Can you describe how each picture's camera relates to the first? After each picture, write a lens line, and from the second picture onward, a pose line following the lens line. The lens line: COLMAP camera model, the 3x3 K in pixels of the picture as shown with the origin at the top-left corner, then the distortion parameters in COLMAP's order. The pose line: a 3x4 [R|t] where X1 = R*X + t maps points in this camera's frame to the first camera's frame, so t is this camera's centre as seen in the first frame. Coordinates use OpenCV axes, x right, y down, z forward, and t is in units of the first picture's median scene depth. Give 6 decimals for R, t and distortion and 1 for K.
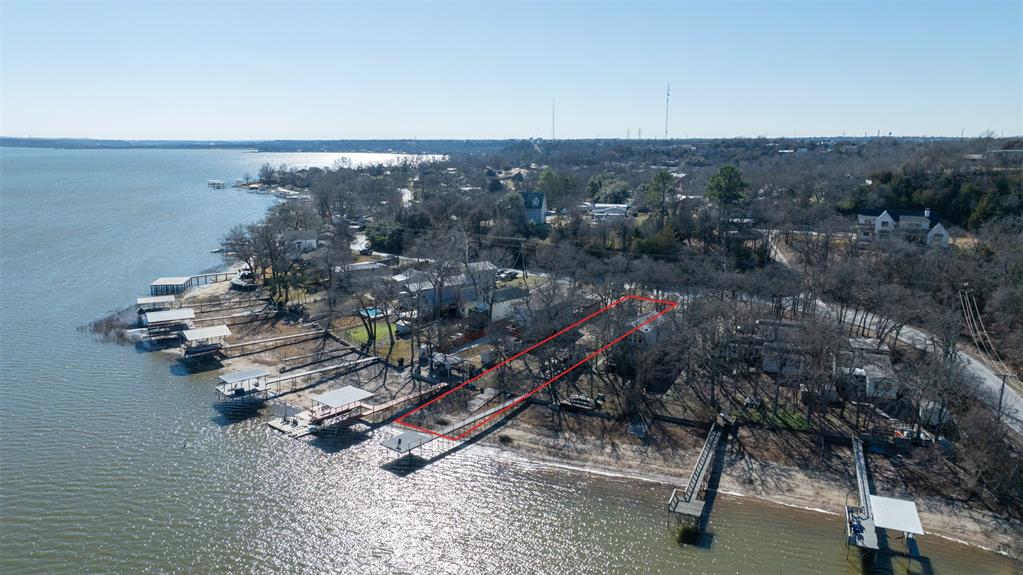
lens RADIAL K [[732.4, 0, 511.5], [0, 732.4, 287.5], [0, 0, 1]] dist [-0.024367, 0.033368]
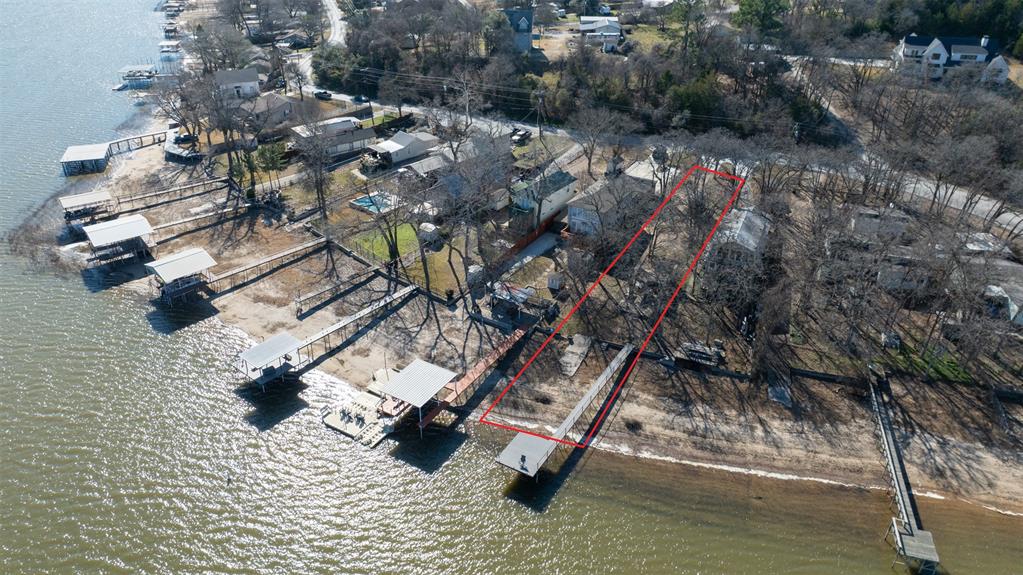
lens RADIAL K [[732.4, 0, 511.5], [0, 732.4, 287.5], [0, 0, 1]] dist [-0.024367, 0.033368]
pose [[0.989601, -0.065859, 0.127873, -0.190243], [0.023942, 0.952037, 0.305046, -0.153080], [-0.141830, -0.298812, 0.943714, 0.236321]]
